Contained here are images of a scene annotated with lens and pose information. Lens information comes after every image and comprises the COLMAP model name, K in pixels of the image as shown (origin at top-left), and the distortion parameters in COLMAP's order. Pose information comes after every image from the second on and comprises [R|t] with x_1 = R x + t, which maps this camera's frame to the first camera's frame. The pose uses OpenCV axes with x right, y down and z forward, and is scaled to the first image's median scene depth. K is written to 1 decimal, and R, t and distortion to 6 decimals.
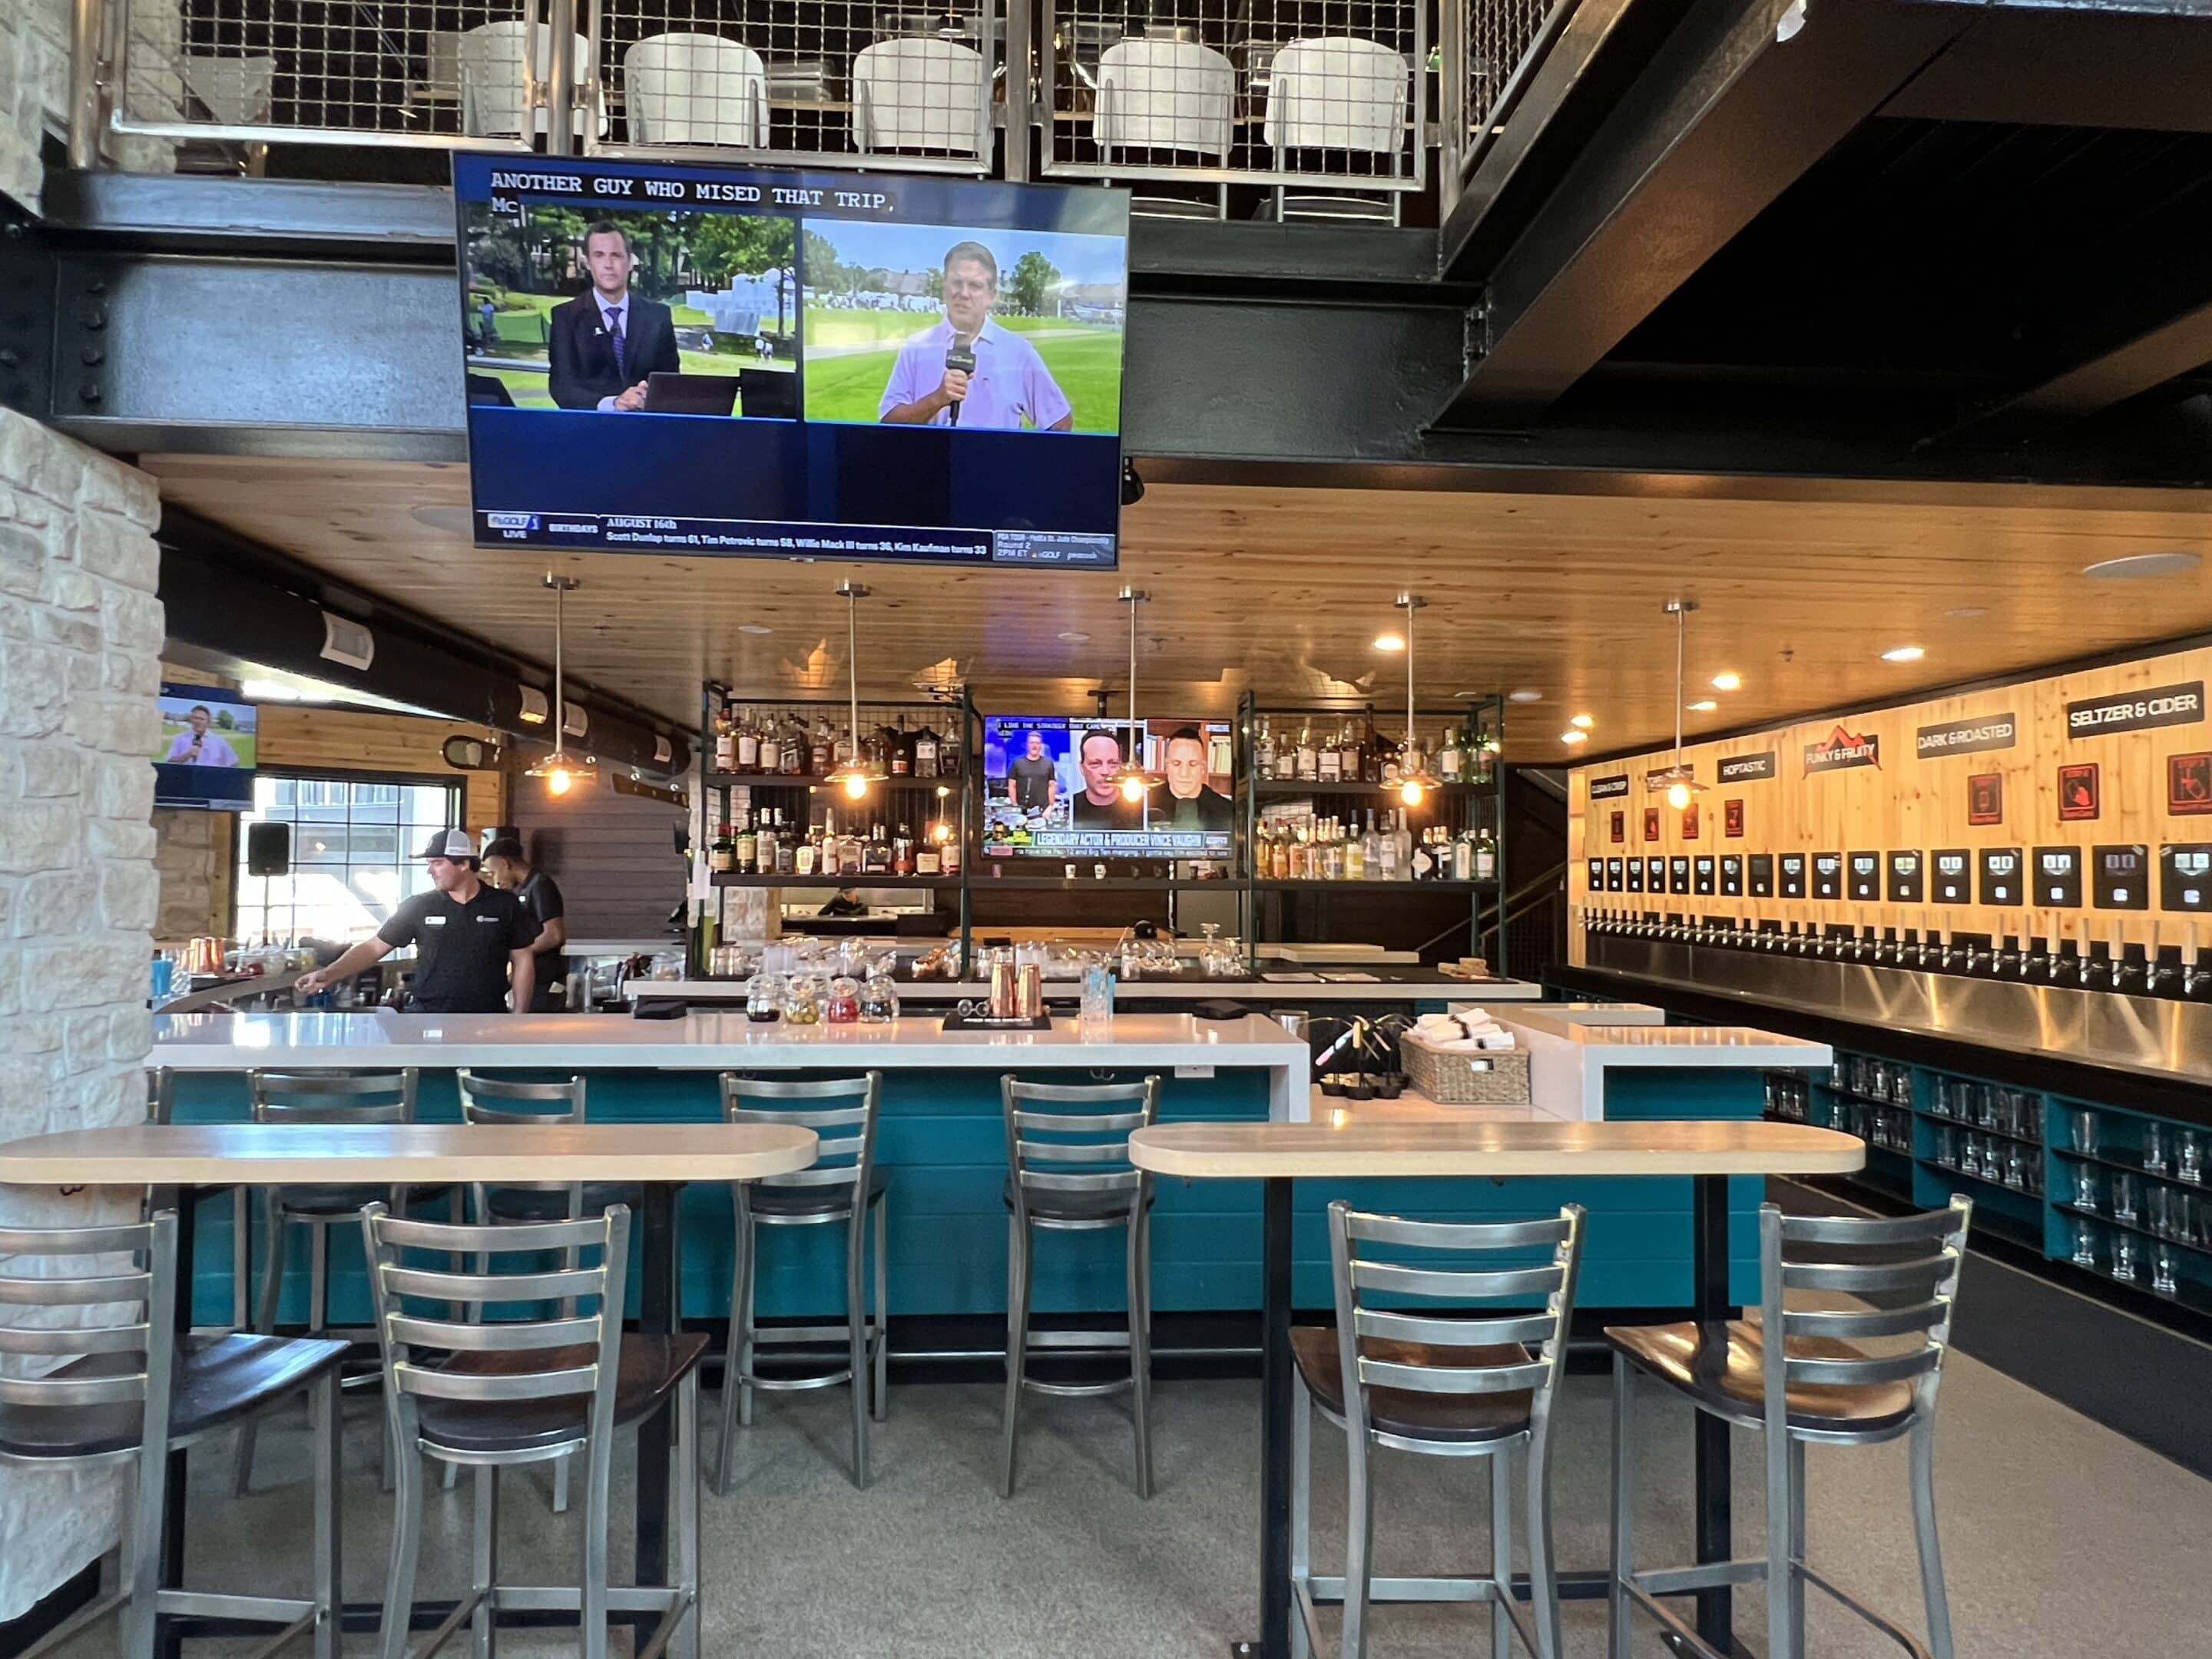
lens RADIAL K [[1260.9, 0, 1115.4], [0, 1260.9, 831.0], [0, 0, 1]] dist [-0.002613, -0.002203]
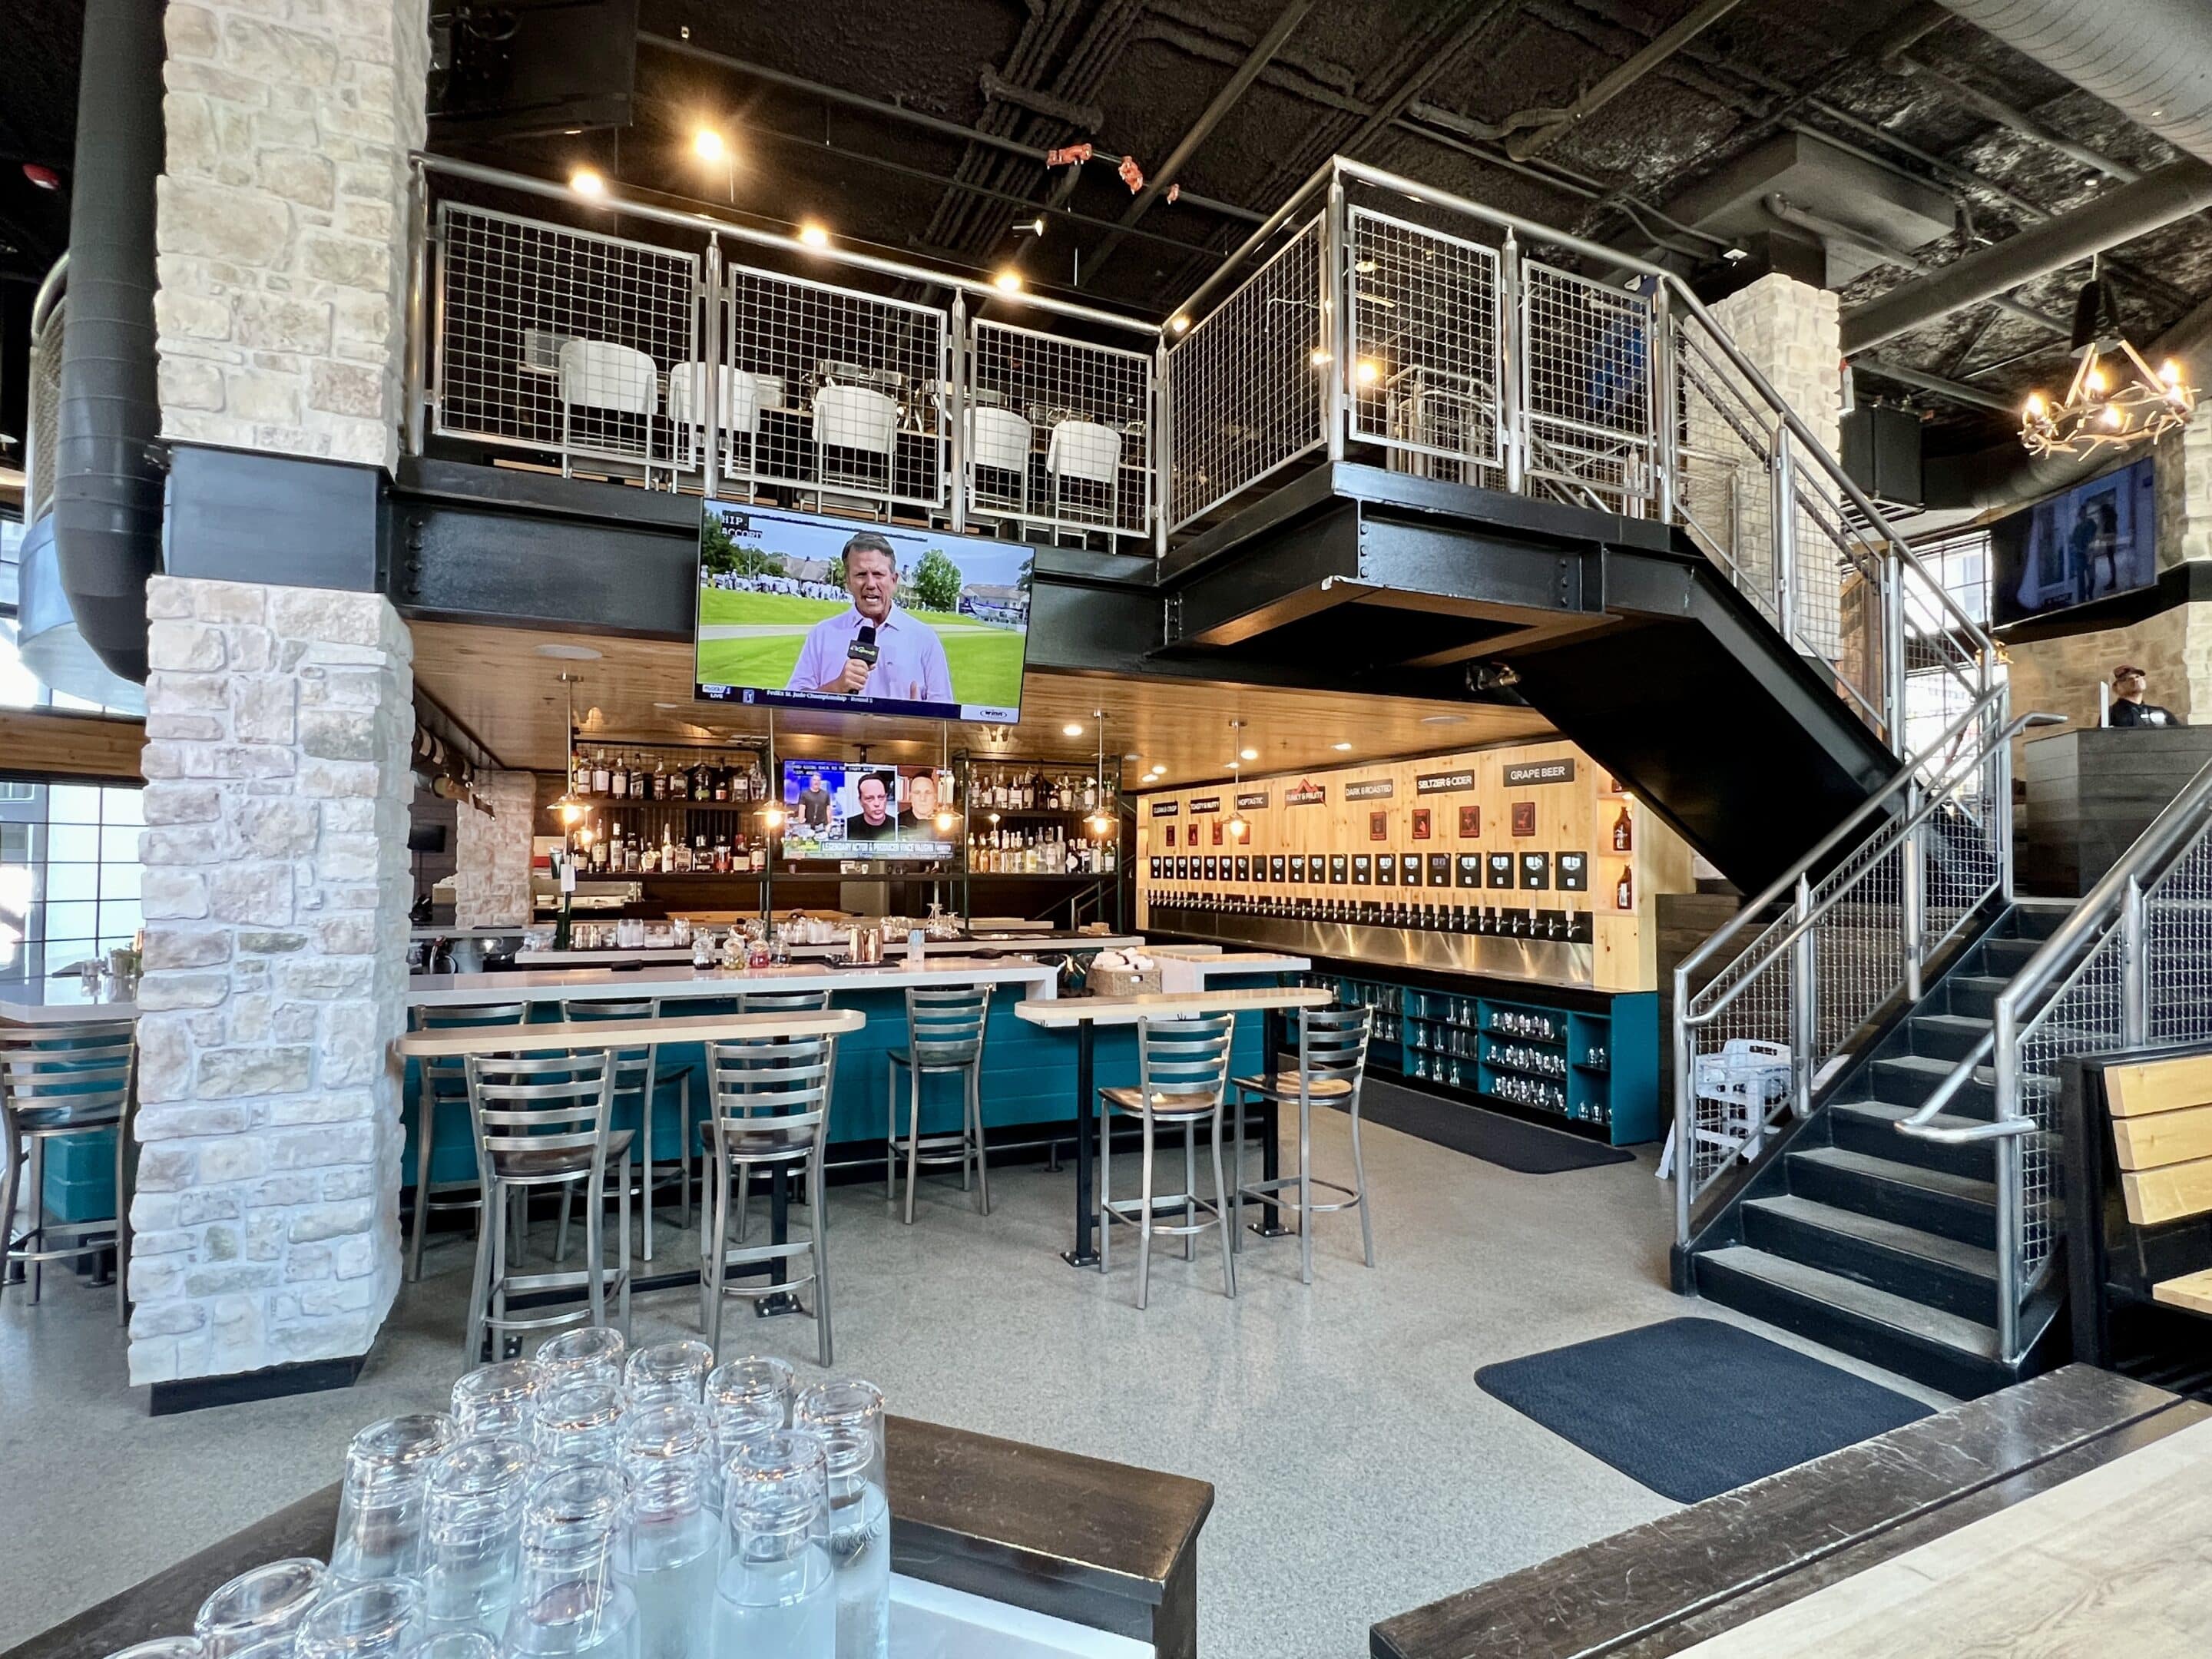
lens RADIAL K [[1090.8, 0, 1106.4], [0, 1090.8, 833.6], [0, 0, 1]] dist [0.000160, -0.000082]
pose [[0.936055, 0.006270, 0.351797, -0.196208], [-0.008470, 0.999953, 0.004714, -0.017111], [-0.351751, -0.007393, 0.936064, -0.286331]]
